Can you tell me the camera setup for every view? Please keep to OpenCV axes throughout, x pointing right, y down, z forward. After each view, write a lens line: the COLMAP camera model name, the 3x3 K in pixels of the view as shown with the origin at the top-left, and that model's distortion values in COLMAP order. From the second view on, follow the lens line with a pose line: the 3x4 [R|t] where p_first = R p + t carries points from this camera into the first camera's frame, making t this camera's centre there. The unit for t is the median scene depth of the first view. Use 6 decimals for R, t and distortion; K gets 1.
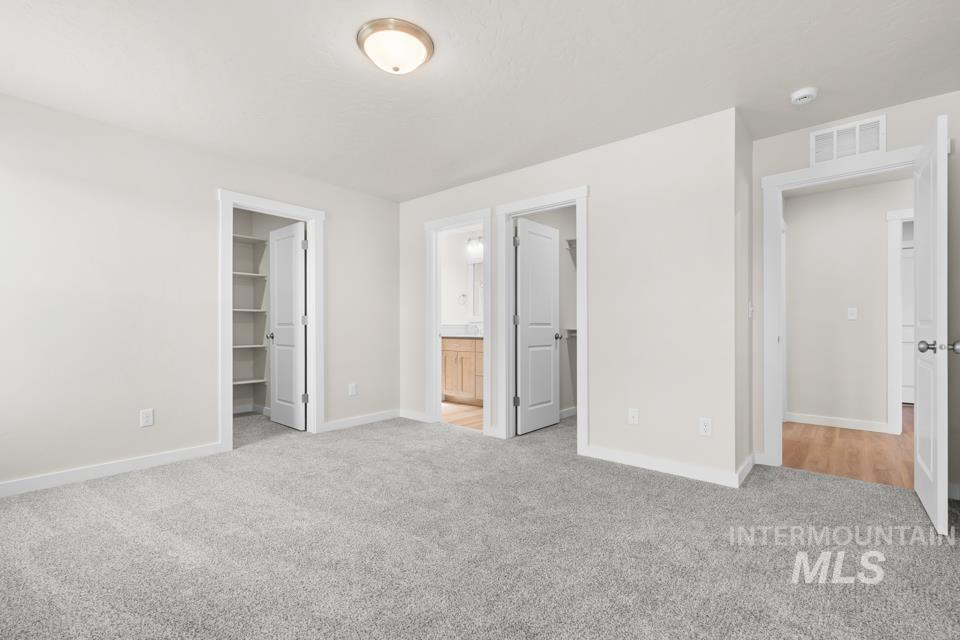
lens RADIAL K [[435.6, 0, 482.2], [0, 435.6, 326.2], [0, 0, 1]] dist [-0.000976, 0.000180]
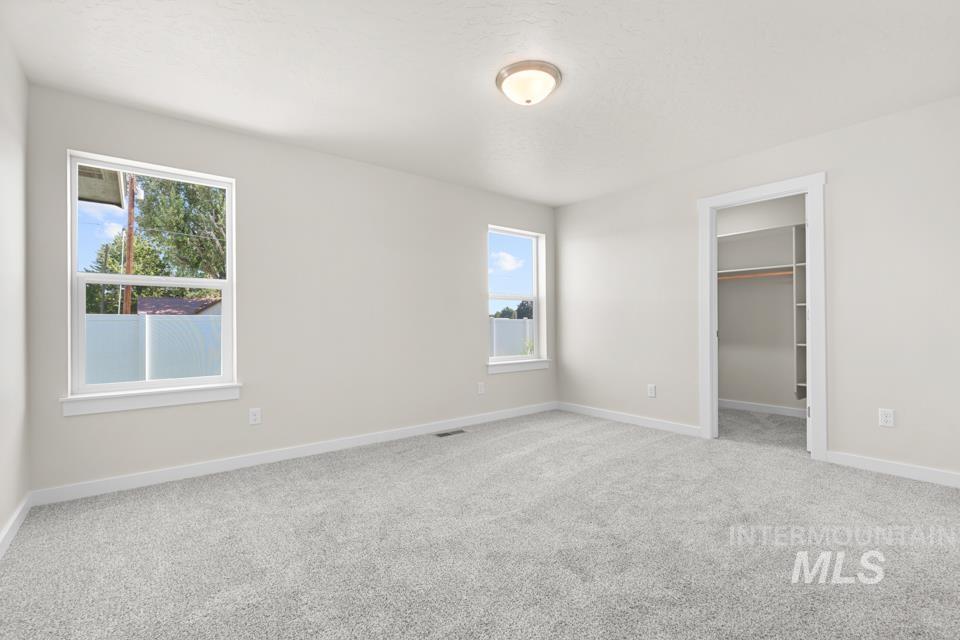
lens RADIAL K [[435.6, 0, 482.2], [0, 435.6, 326.2], [0, 0, 1]] dist [-0.000976, 0.000180]
pose [[-0.186417, 0.014725, -0.982360, 0.623090], [0.012534, 0.999842, 0.012609, -0.012712], [0.982391, -0.009963, -0.186572, 0.702113]]
